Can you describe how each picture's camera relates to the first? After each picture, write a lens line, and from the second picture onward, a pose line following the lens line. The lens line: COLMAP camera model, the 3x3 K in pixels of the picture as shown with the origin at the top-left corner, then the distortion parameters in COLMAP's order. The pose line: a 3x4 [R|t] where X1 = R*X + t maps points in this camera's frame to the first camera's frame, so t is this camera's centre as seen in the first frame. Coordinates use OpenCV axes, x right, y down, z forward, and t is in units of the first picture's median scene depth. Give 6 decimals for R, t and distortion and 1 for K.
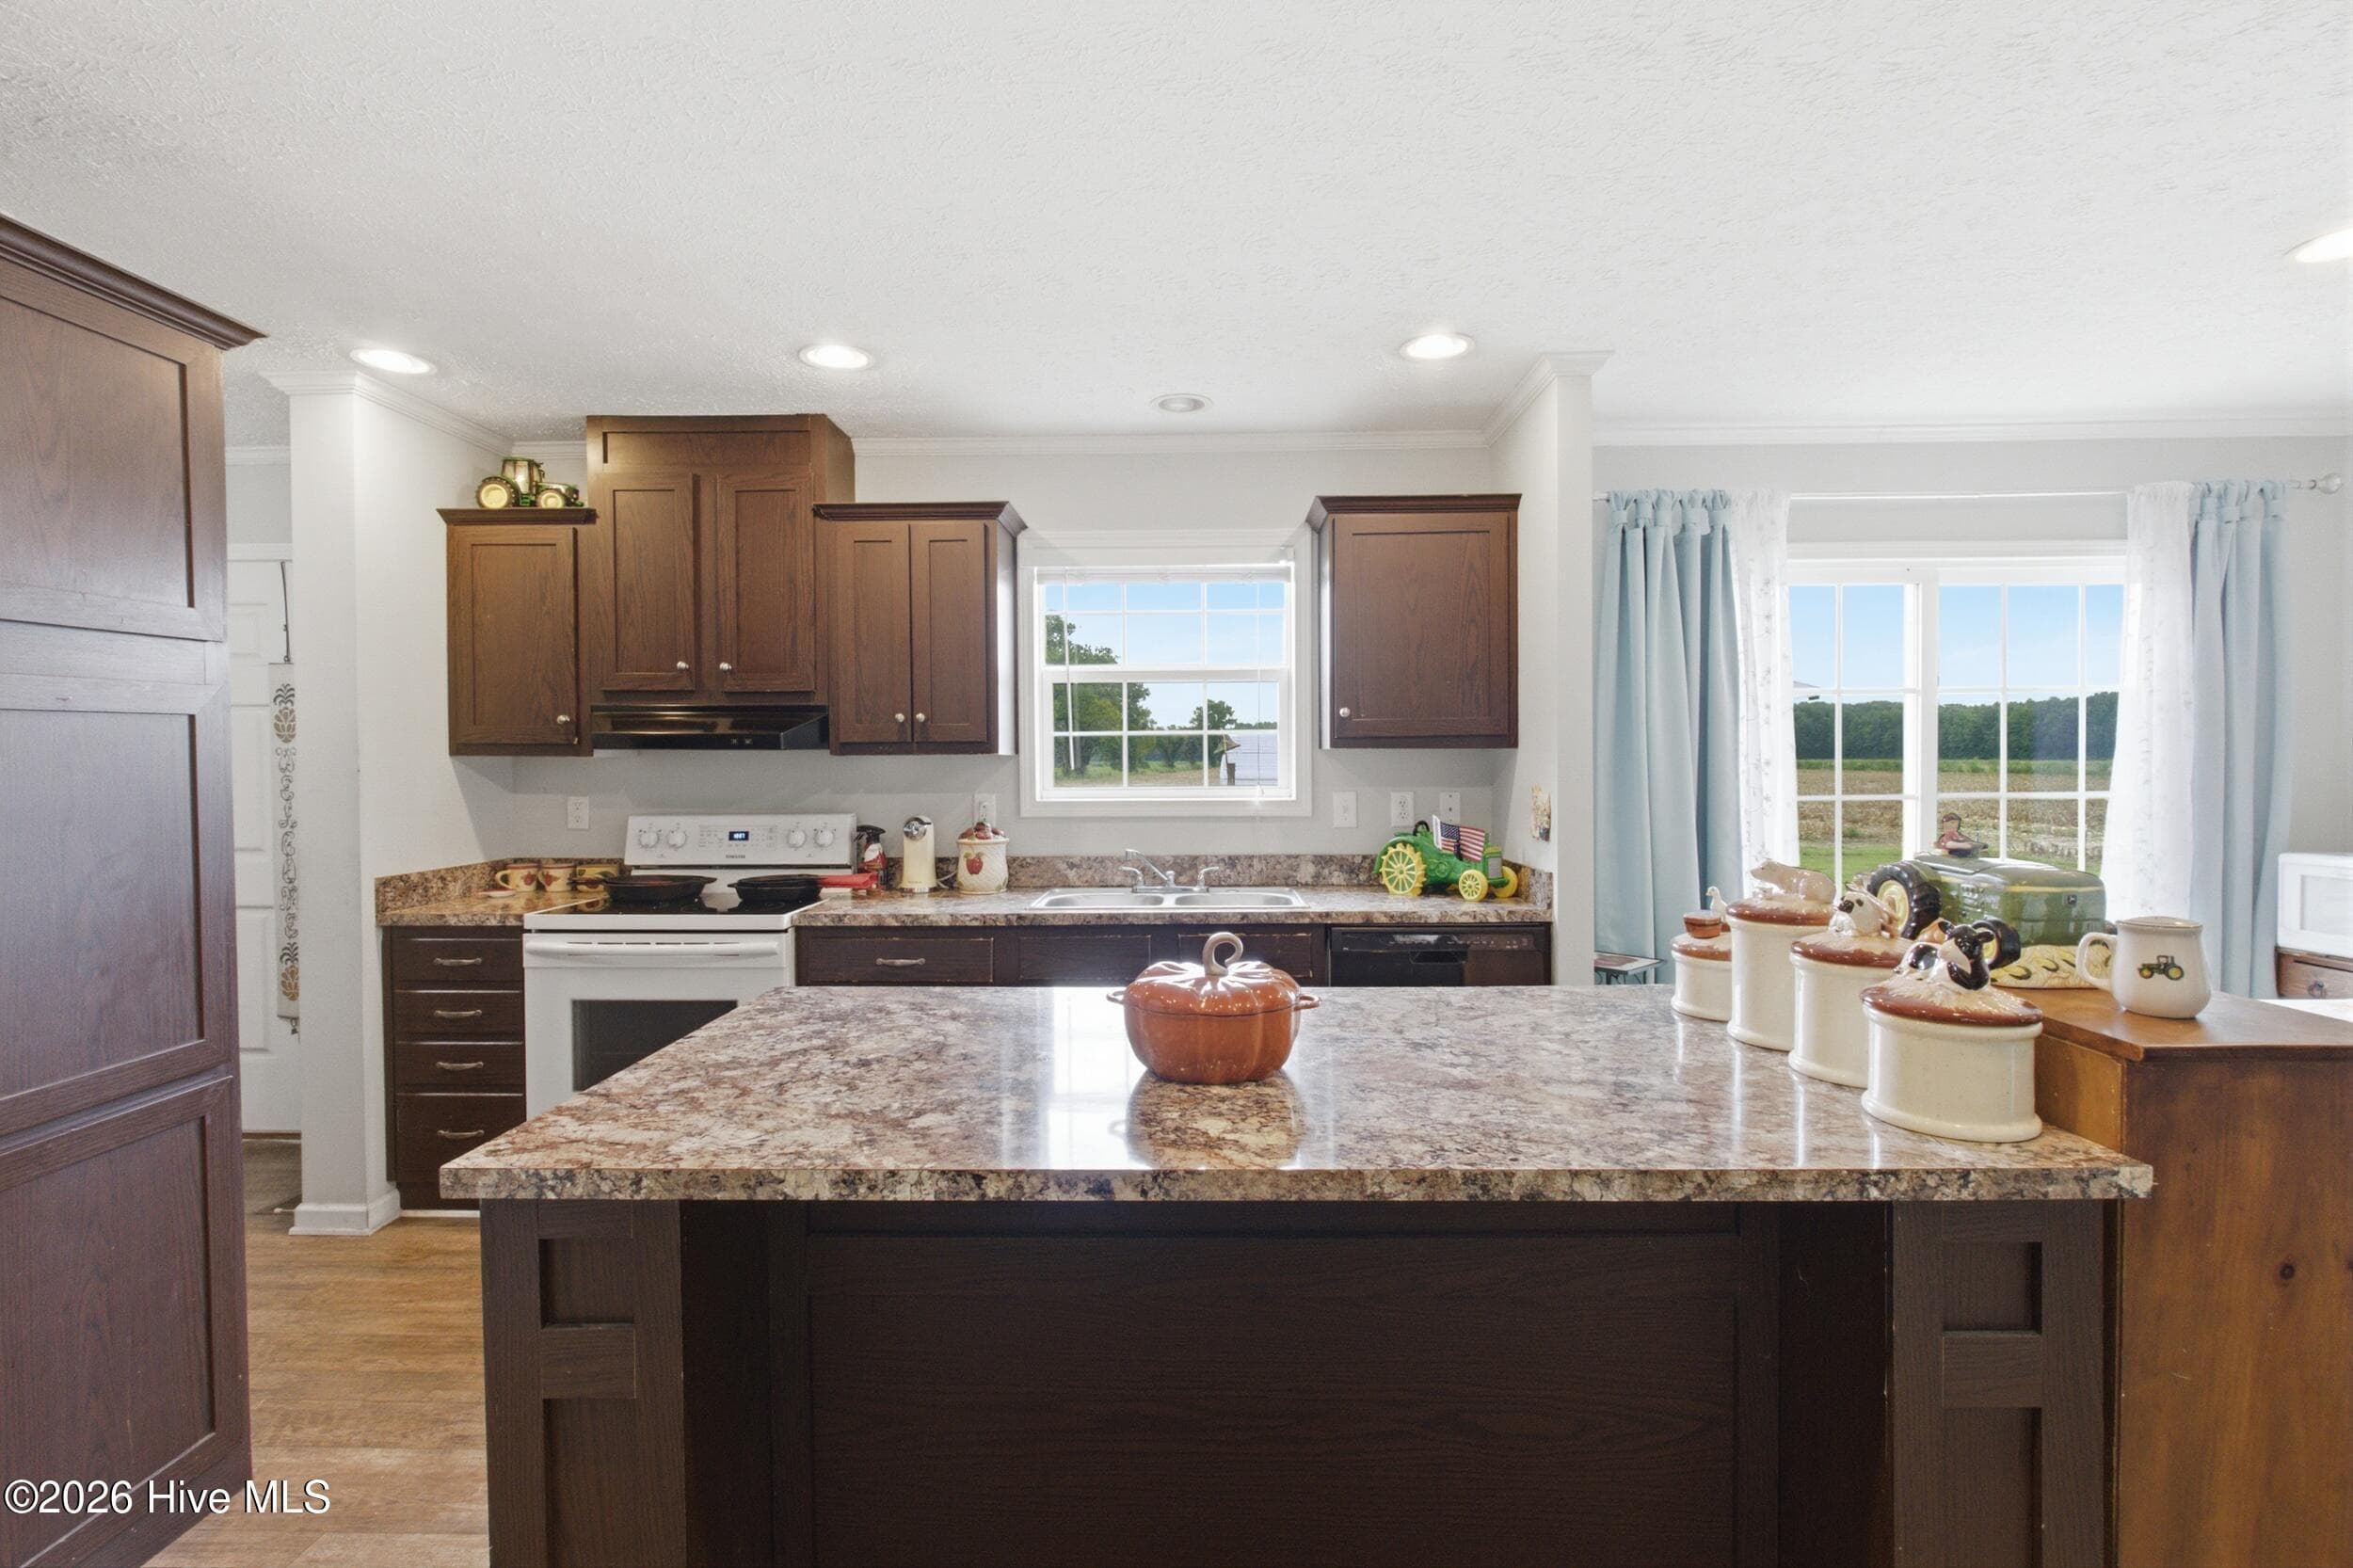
lens RADIAL K [[1092.9, 0, 1177.2], [0, 1092.9, 778.4], [0, 0, 1]] dist [-0.005466, -0.000626]
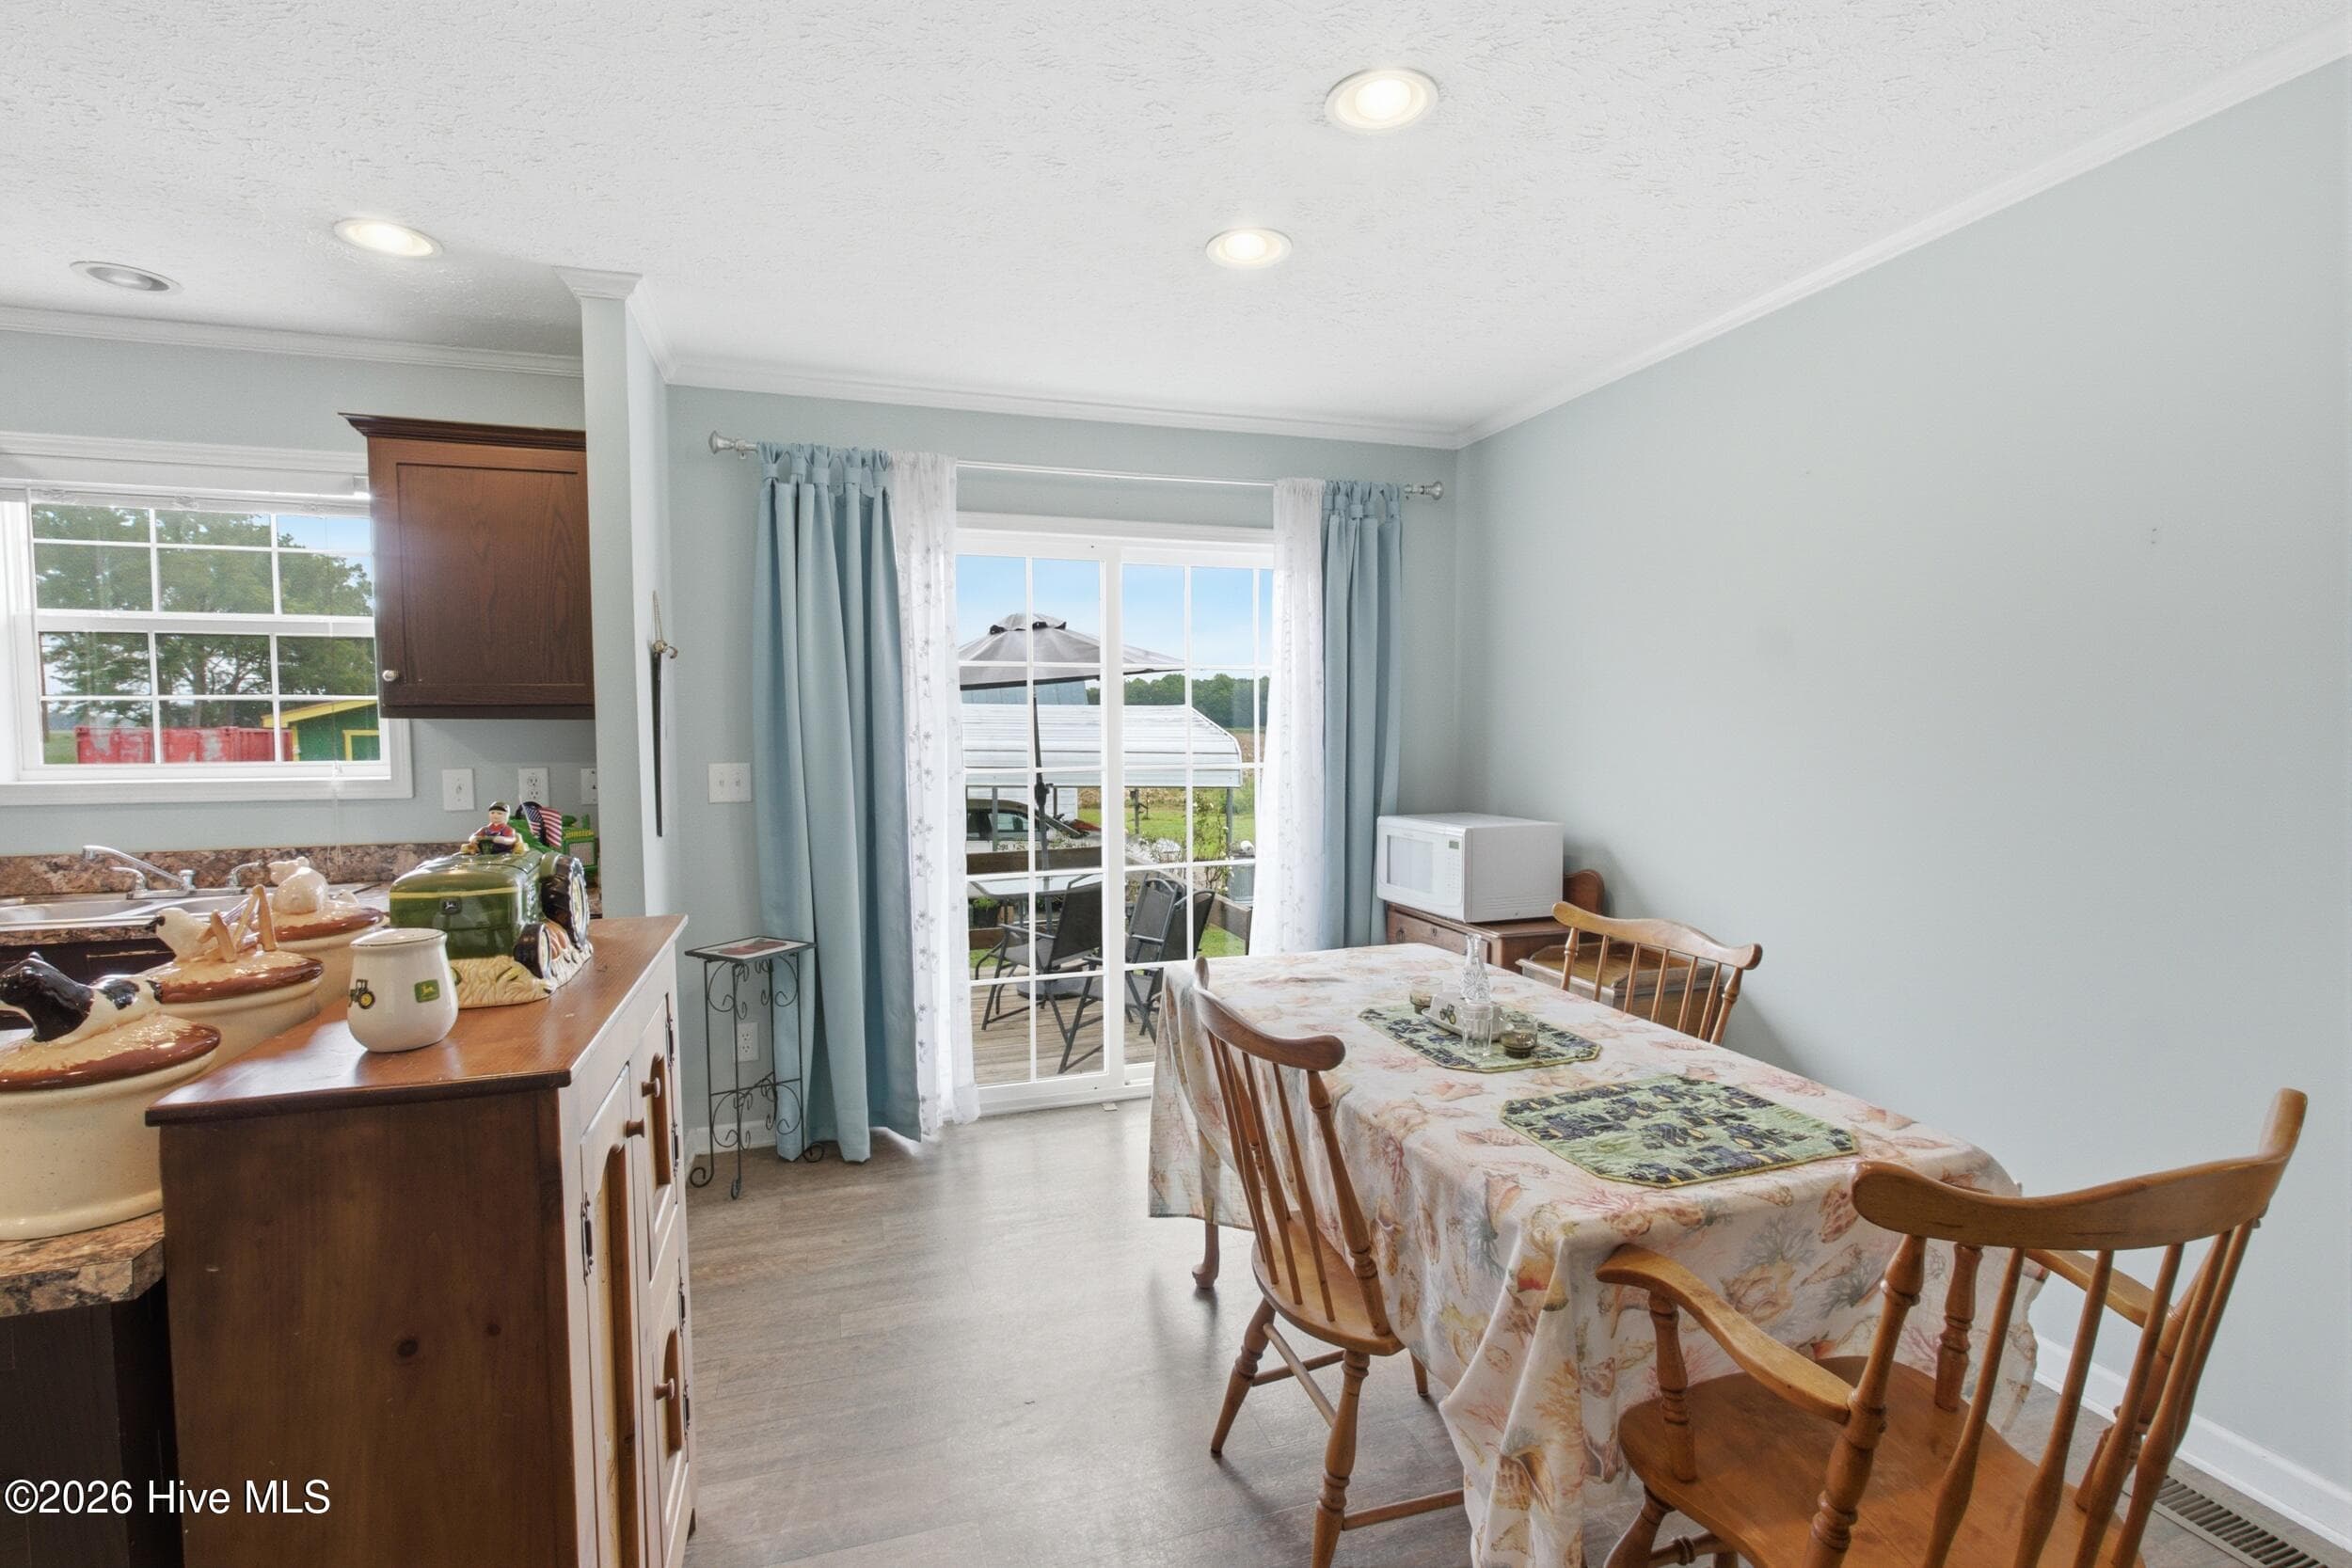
lens RADIAL K [[1092.4, 0, 1182.5], [0, 1092.4, 783.5], [0, 0, 1]] dist [-0.005466, -0.000626]
pose [[0.942784, -0.014126, 0.333104, 0.436948], [0.002444, 0.999368, 0.035464, -0.005983], [-0.333394, -0.032621, 0.942223, 0.001426]]
